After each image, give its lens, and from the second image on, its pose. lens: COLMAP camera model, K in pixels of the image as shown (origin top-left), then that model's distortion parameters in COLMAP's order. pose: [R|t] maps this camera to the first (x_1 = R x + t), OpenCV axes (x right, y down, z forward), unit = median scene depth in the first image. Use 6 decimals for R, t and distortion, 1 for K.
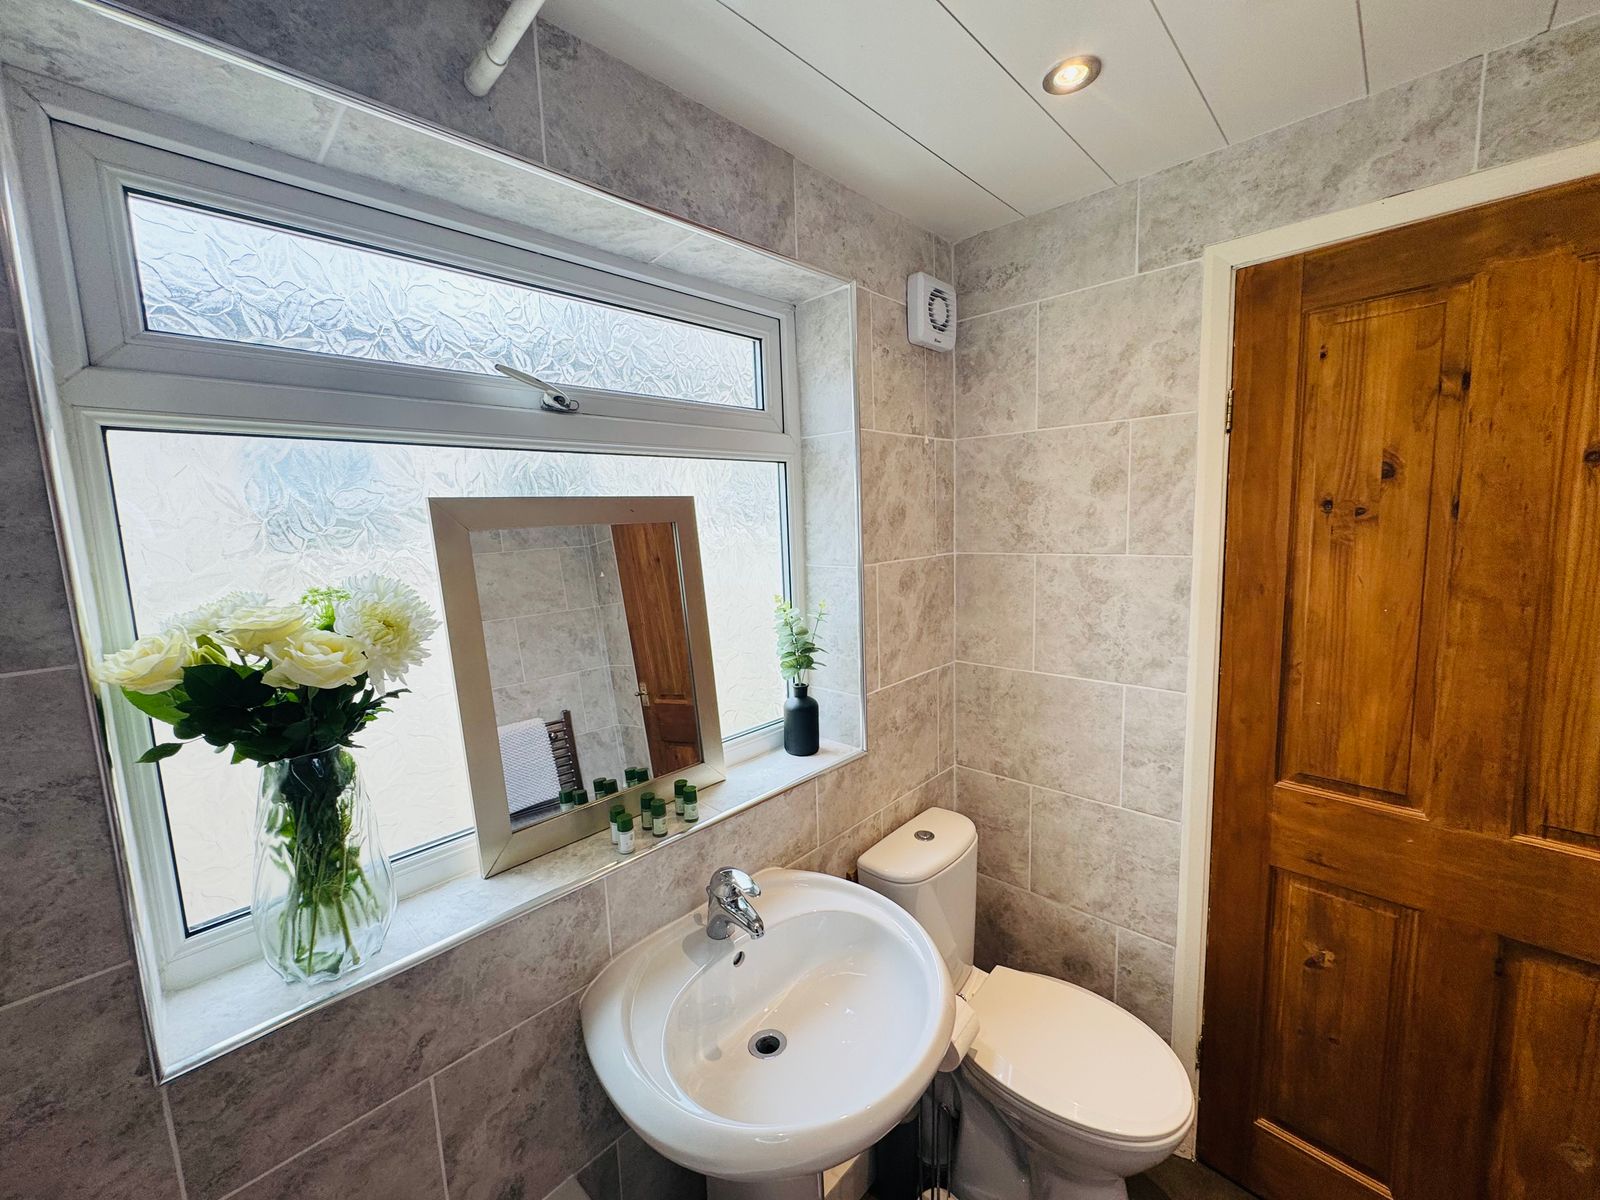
lens RADIAL K [[637.7, 0, 797.4], [0, 637.7, 600.4], [0, 0, 1]] dist [-0.002503, -0.000208]
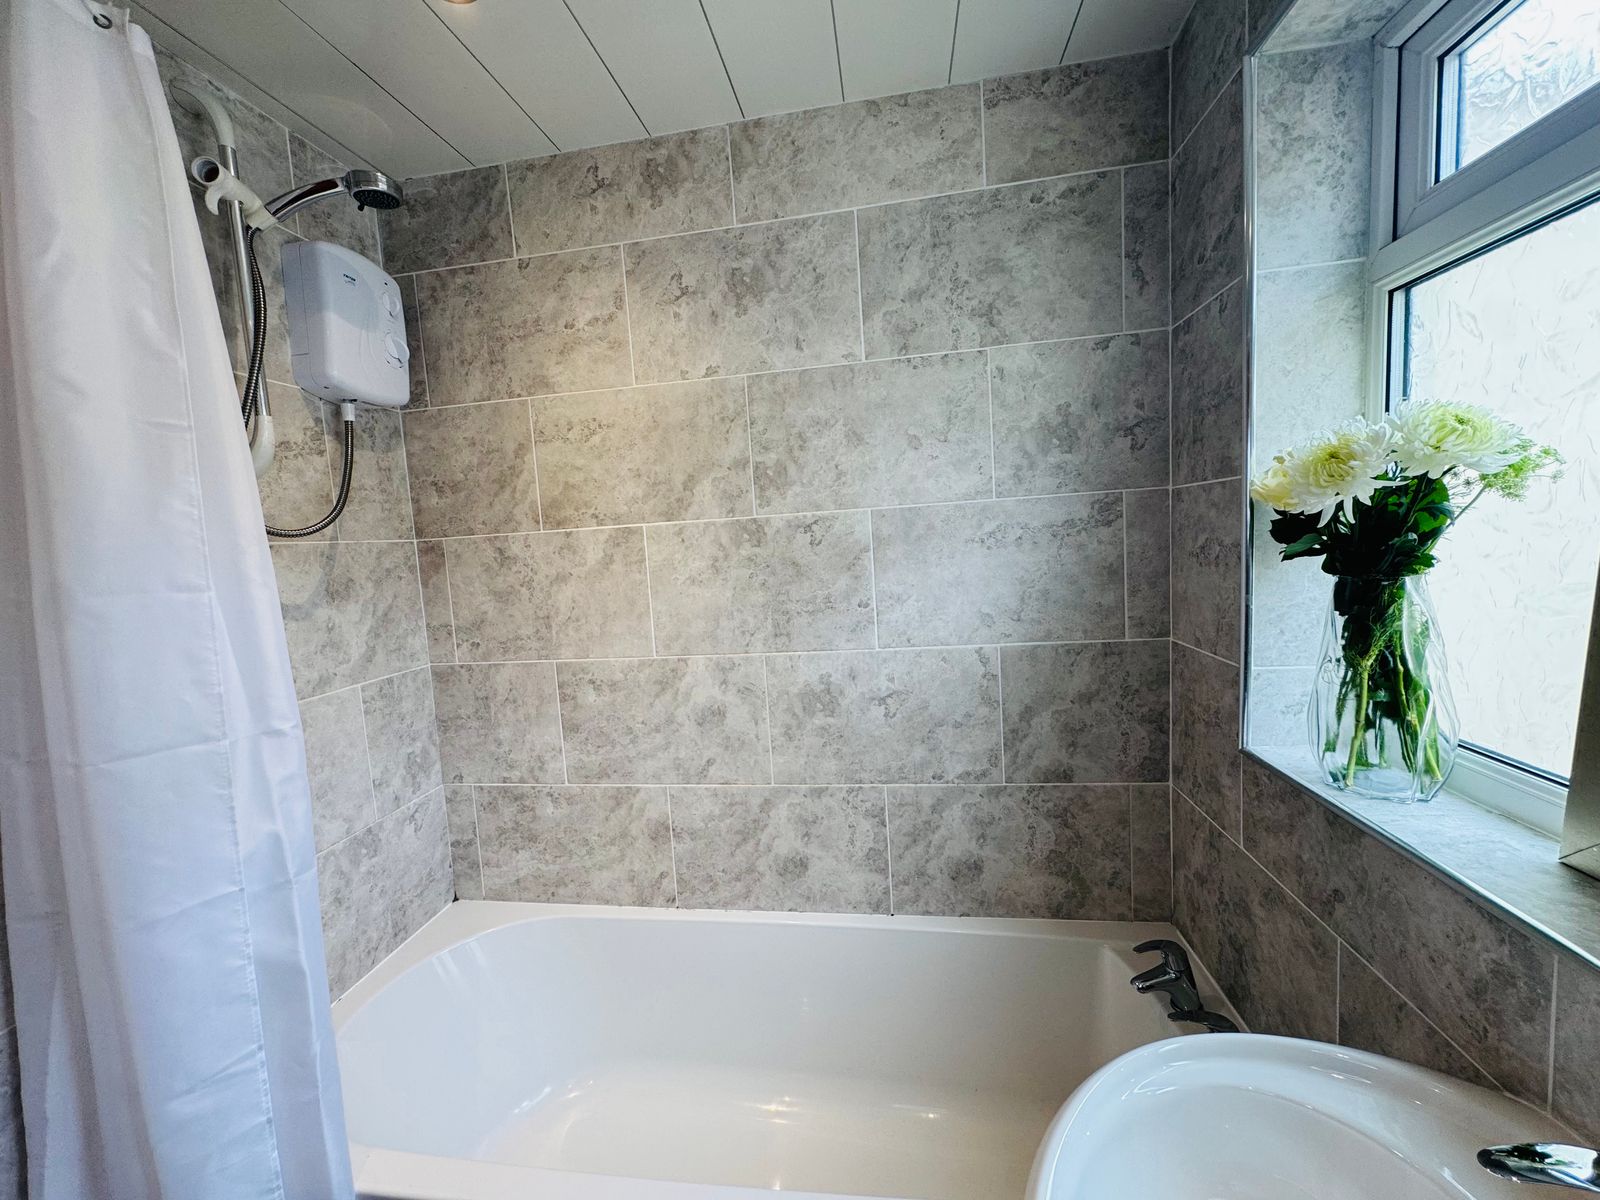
lens RADIAL K [[637.7, 0, 797.4], [0, 637.7, 600.4], [0, 0, 1]] dist [-0.002503, -0.000208]
pose [[-0.812703, 0.144627, -0.564443, 0.321033], [0.018361, 0.974582, 0.223279, 0.010993], [0.582388, 0.171096, -0.794701, 0.691053]]
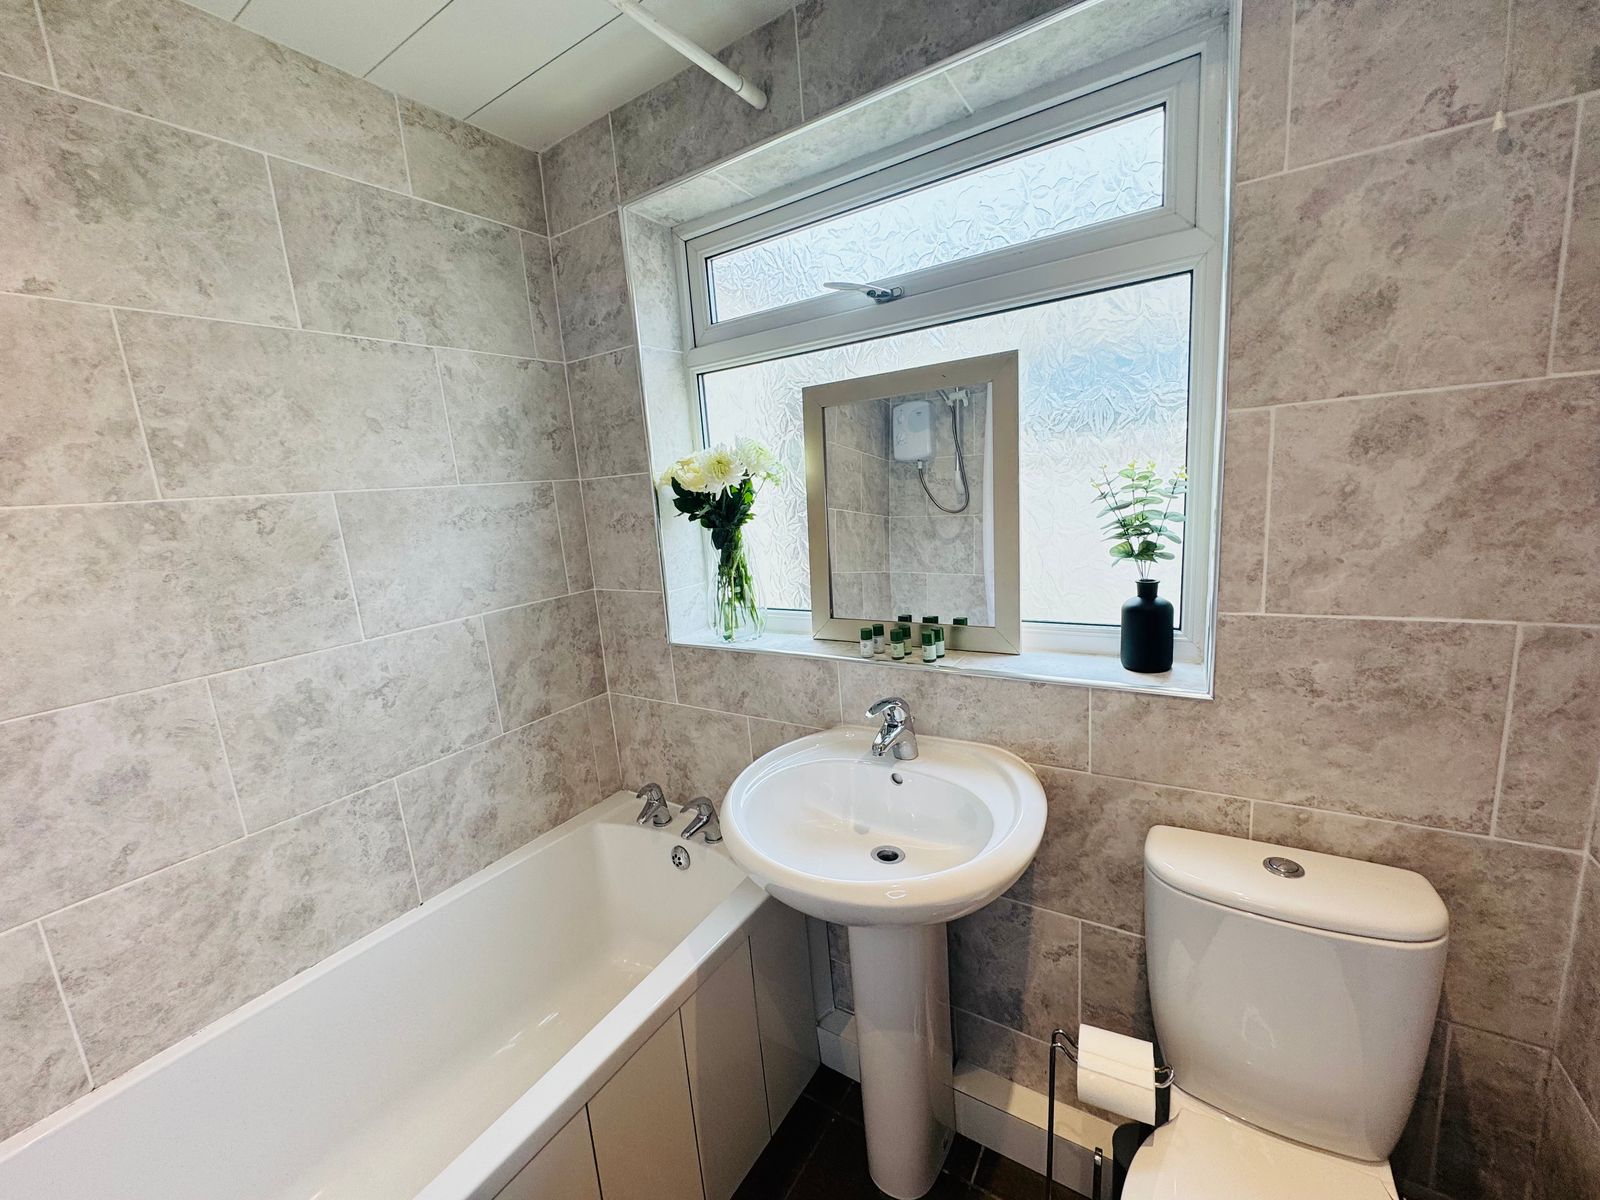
lens RADIAL K [[637.7, 0, 797.4], [0, 637.7, 600.4], [0, 0, 1]] dist [-0.002503, -0.000208]
pose [[0.190975, 0.199837, -0.961038, 0.665829], [-0.055854, 0.979684, 0.192615, 0.032496], [0.980005, 0.016893, 0.198257, 0.441585]]
